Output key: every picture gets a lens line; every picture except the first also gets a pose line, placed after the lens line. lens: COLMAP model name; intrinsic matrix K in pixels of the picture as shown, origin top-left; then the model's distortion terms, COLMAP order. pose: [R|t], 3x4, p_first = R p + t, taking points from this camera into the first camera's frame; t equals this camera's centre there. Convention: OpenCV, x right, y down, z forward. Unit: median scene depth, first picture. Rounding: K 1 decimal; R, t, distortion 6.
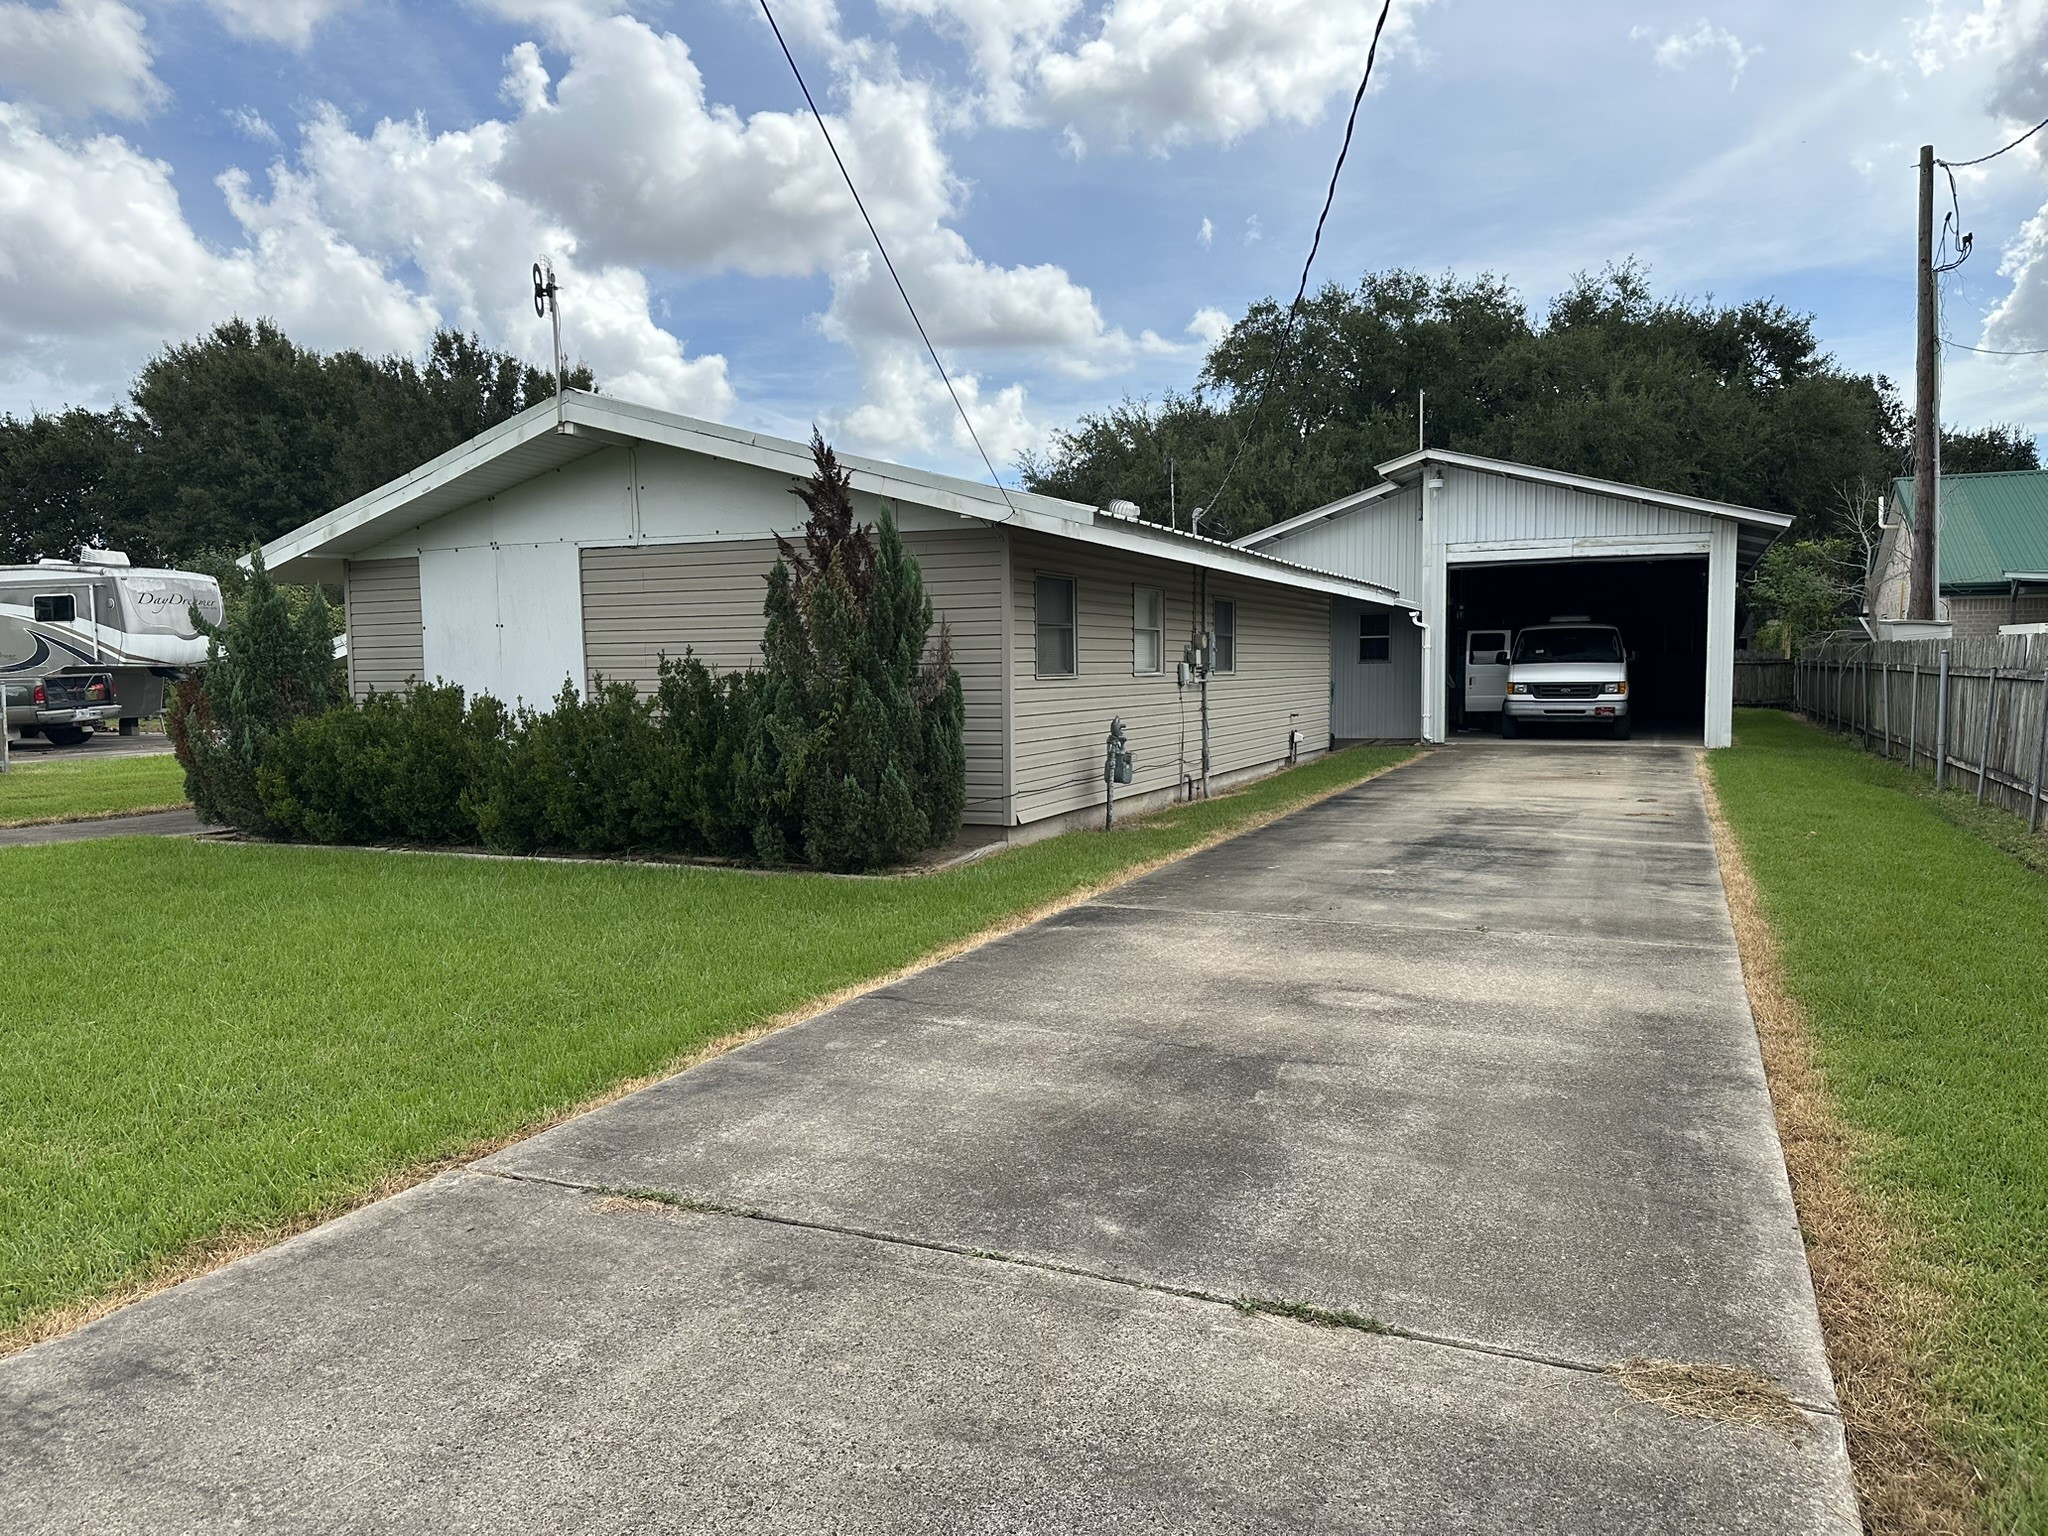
lens RADIAL K [[1427.4, 0, 1035.0], [0, 1427.4, 774.9], [0, 0, 1]] dist [0.009014, -0.023873]
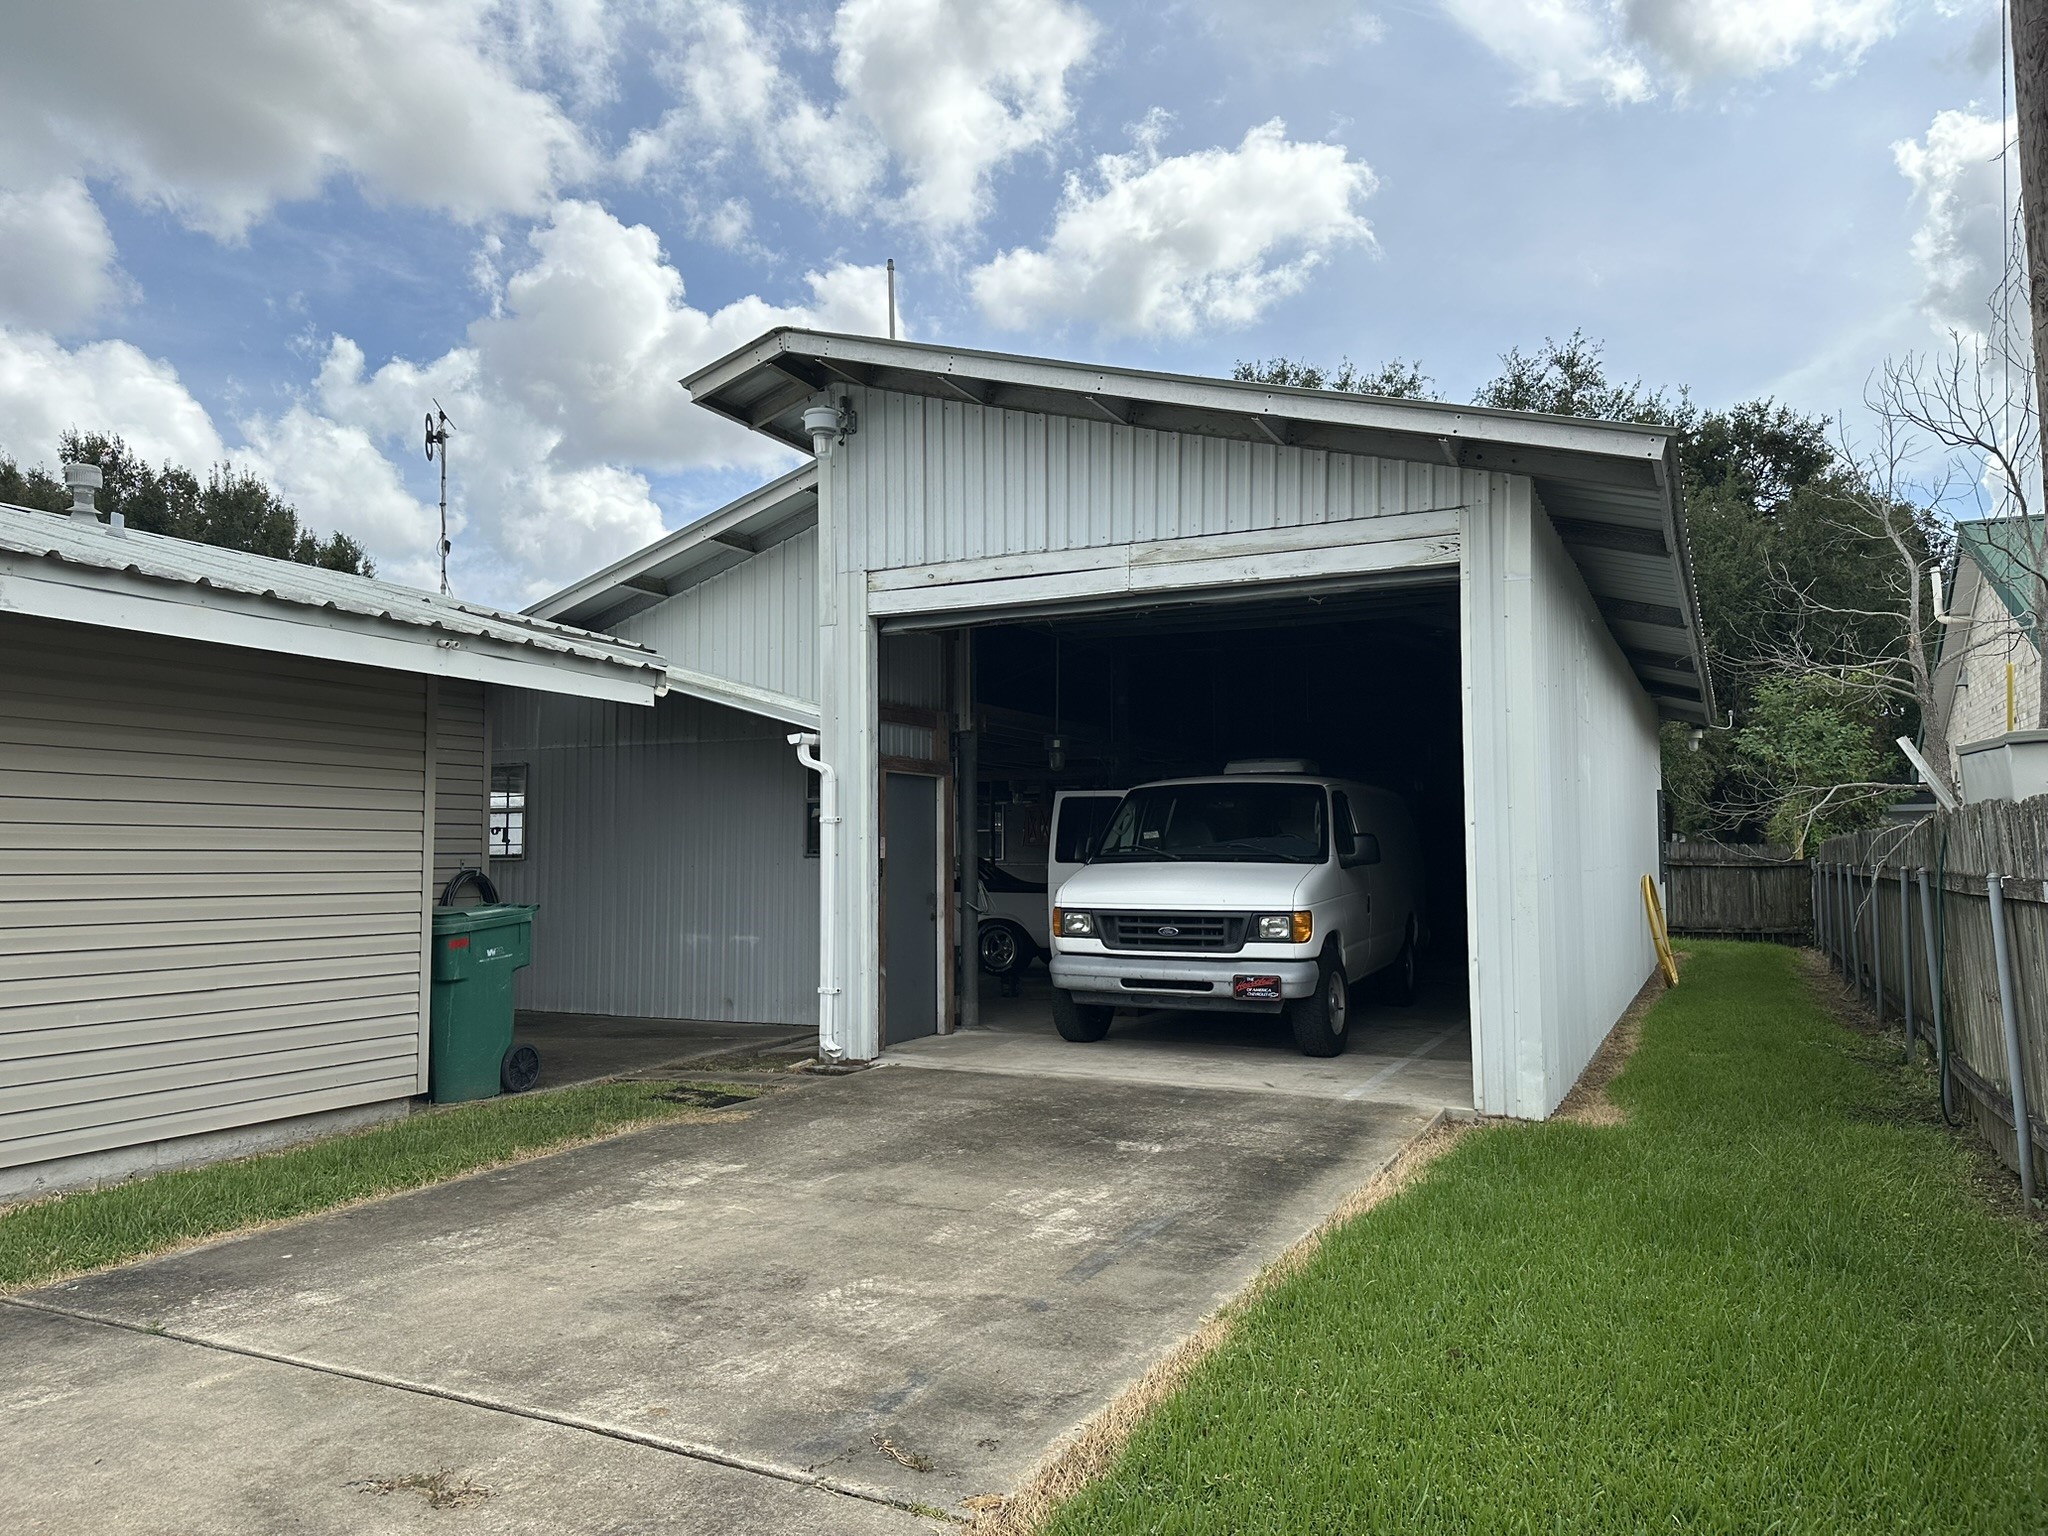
lens RADIAL K [[1427.4, 0, 1014.8], [0, 1427.4, 757.6], [0, 0, 1]] dist [0.009014, -0.023873]
pose [[0.998933, 0.008394, -0.045414, 0.339703], [-0.014922, 0.989261, -0.145397, -0.047316], [0.043706, 0.145919, 0.988331, 0.581544]]
